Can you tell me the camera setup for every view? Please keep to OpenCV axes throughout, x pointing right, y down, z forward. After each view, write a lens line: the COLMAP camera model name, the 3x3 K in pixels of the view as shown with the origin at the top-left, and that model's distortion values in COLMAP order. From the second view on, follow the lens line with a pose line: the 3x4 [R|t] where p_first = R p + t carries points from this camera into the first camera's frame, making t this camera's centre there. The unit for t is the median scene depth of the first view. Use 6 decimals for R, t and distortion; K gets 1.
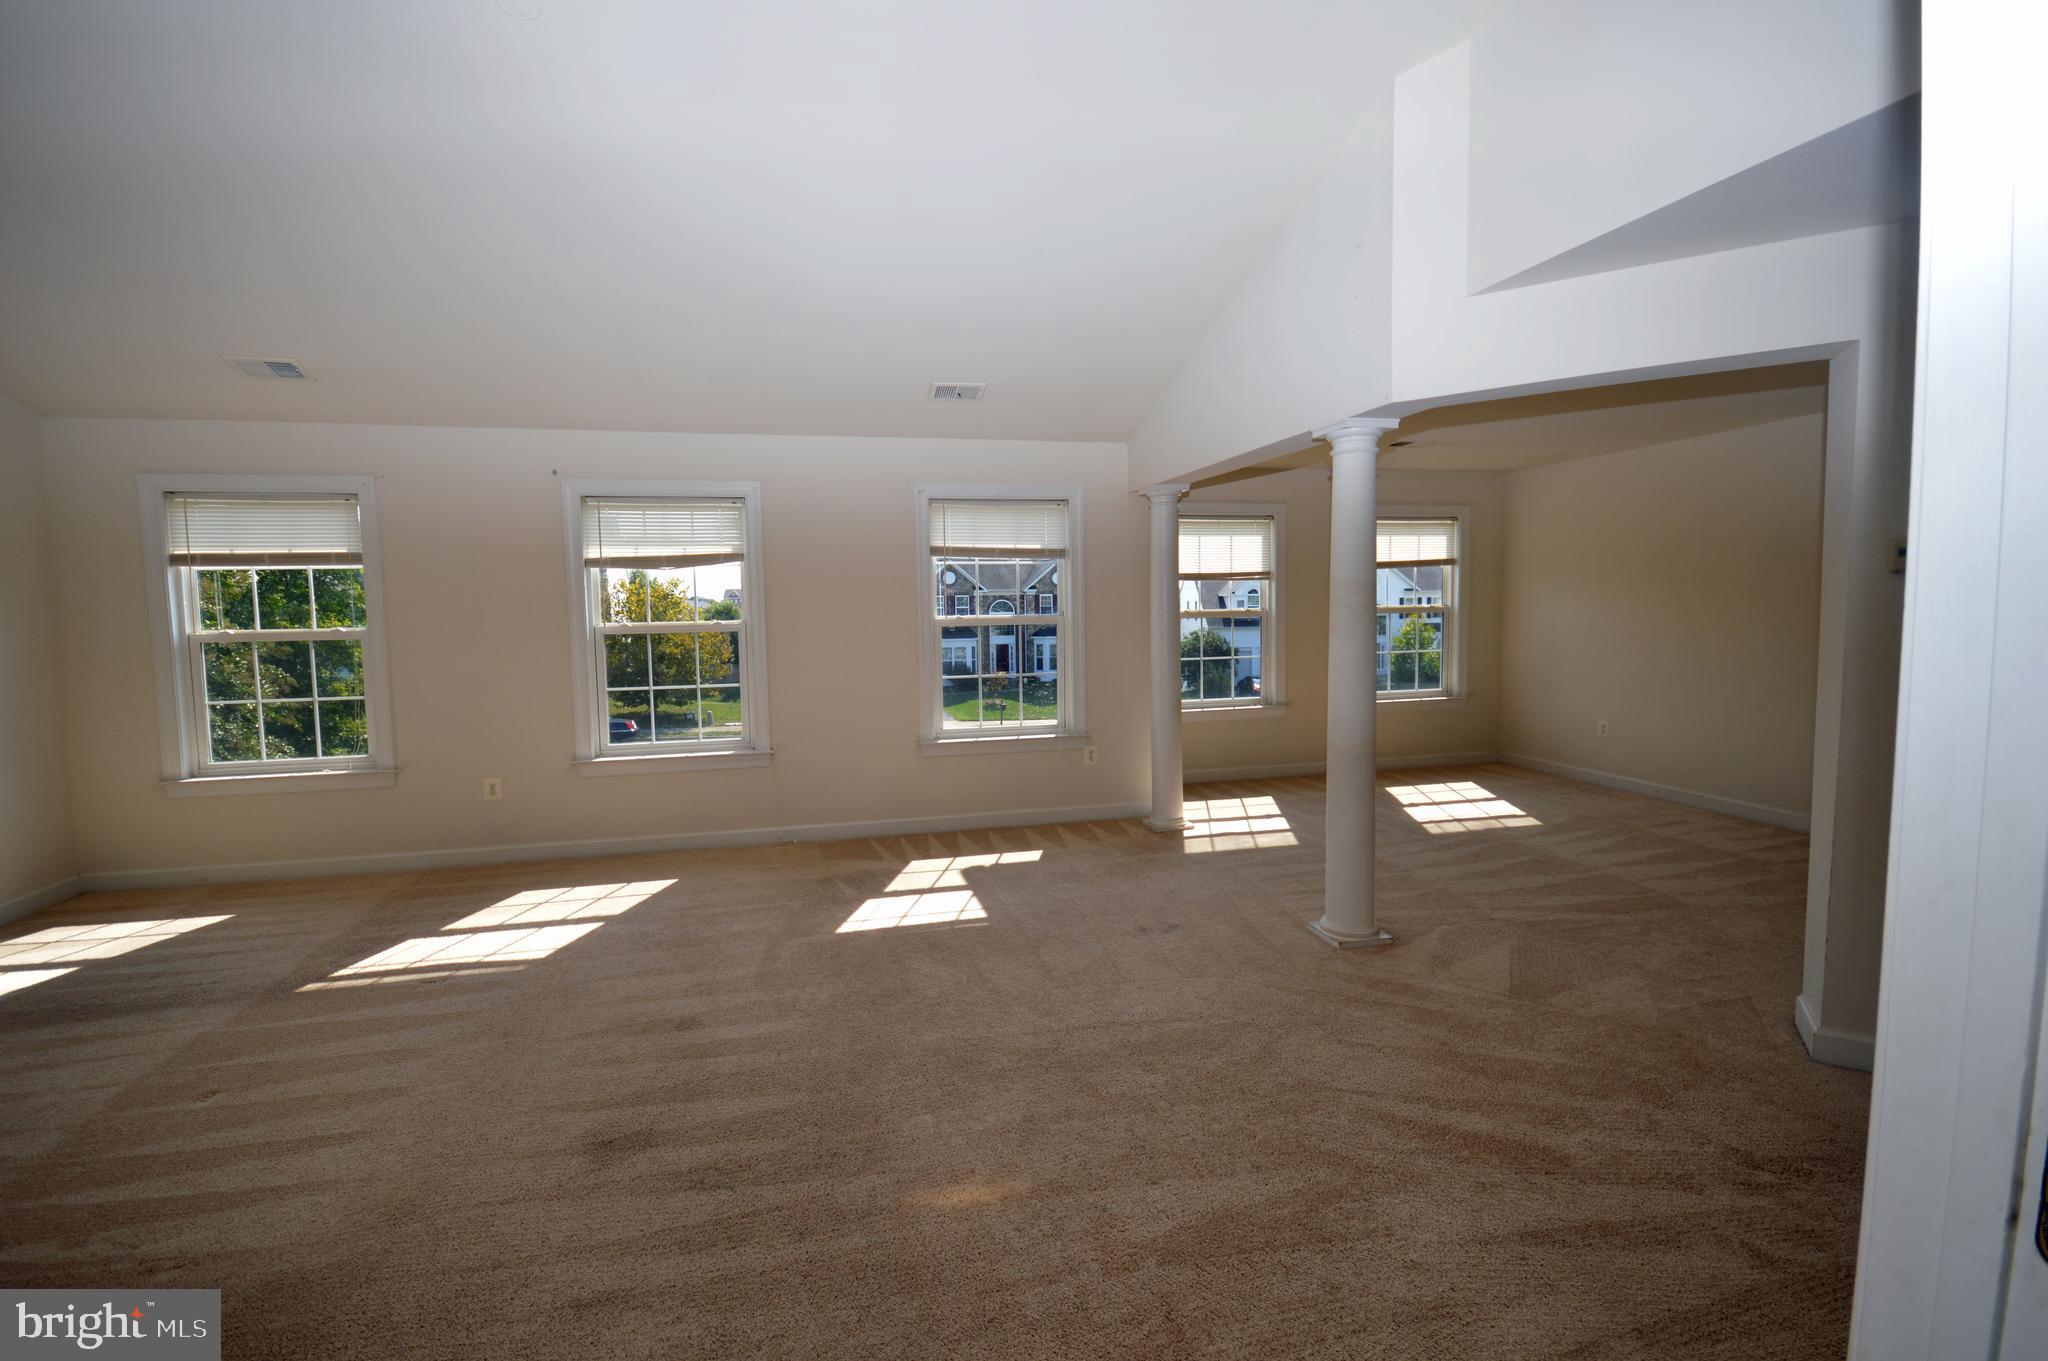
lens RADIAL K [[907.6, 0, 1020.7], [0, 907.6, 688.2], [0, 0, 1]] dist [-0.000068, -0.003718]
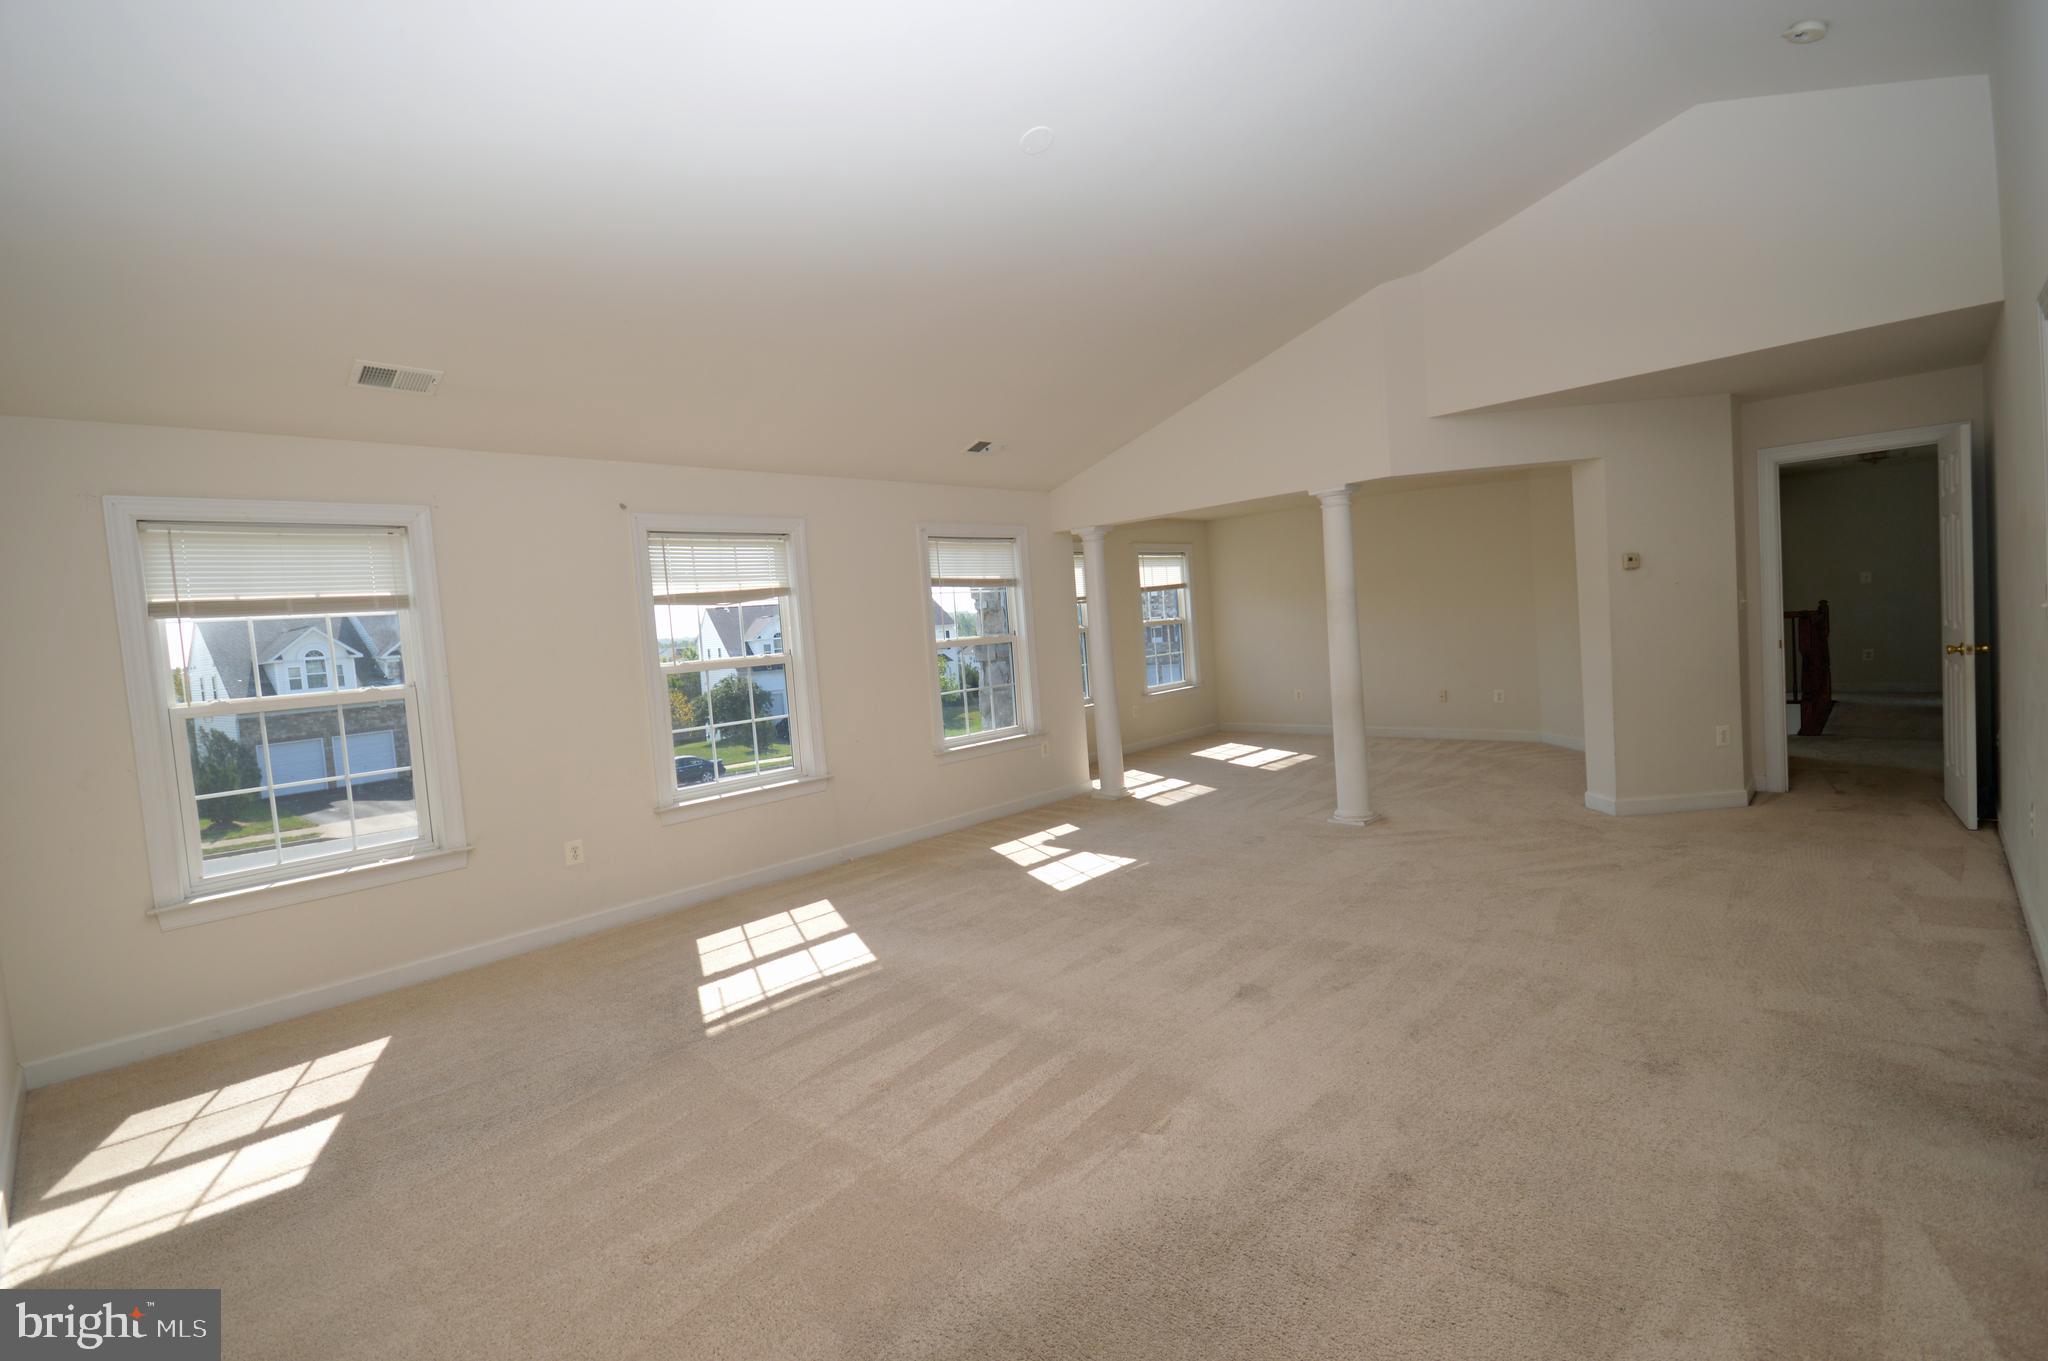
lens RADIAL K [[907.6, 0, 1016.1], [0, 907.6, 685.6], [0, 0, 1]] dist [-0.000068, -0.003718]
pose [[0.845820, -0.082886, 0.526990, -0.673010], [0.111712, 0.993473, -0.023043, 0.016522], [-0.521641, 0.078361, 0.849559, -0.007226]]
